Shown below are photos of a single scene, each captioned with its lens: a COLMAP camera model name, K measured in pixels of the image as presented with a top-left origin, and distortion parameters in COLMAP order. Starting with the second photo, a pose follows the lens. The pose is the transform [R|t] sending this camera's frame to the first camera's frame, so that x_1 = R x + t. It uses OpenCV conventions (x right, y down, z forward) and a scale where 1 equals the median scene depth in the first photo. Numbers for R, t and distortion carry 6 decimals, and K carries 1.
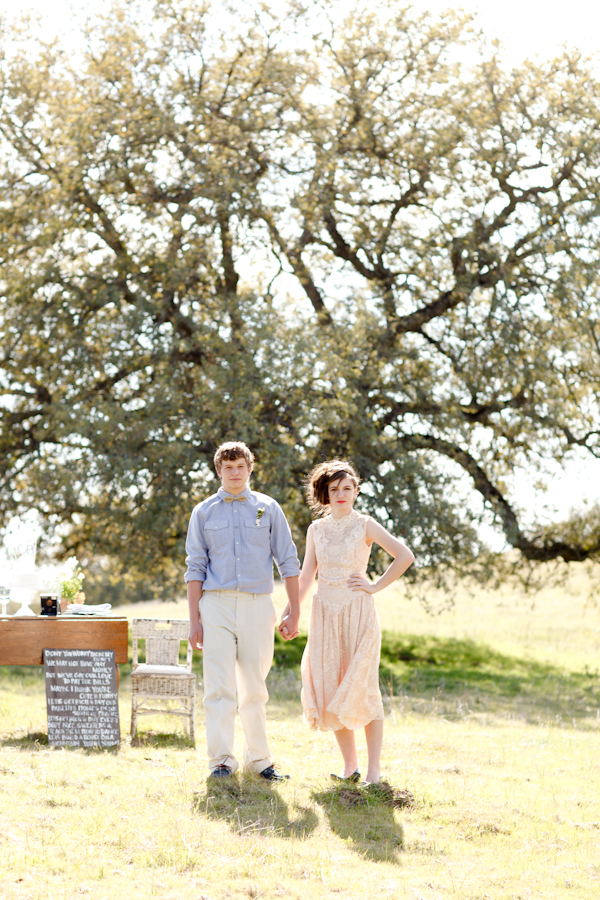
lens RADIAL K [[2357.9, 0, 300.0], [0, 2357.9, 450.0], [0, 0, 1]] dist [-0.070212, -0.328644]
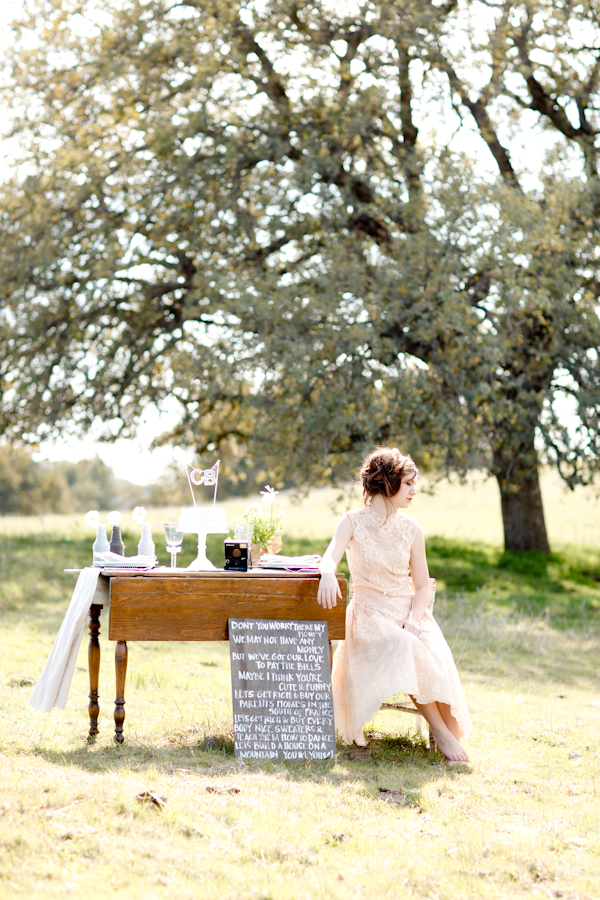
lens RADIAL K [[2357.9, 0, 300.0], [0, 2357.9, 450.0], [0, 0, 1]] dist [-0.070212, -0.328644]
pose [[0.998657, 0.020466, -0.047588, -0.027190], [-0.017971, 0.998471, 0.052268, -0.001840], [0.048585, -0.051342, 0.997499, 0.147000]]
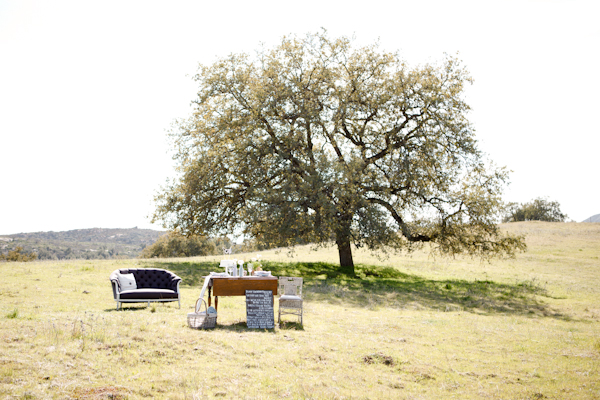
lens RADIAL K [[722.3, 0, 298.5], [0, 722.3, 184.5], [0, 0, 1]] dist [-0.013587, -0.008713]
pose [[0.999271, 0.007468, -0.037449, -0.010239], [-0.007989, 0.999873, -0.013793, -0.010940], [0.037341, 0.014082, 0.999203, 0.098039]]
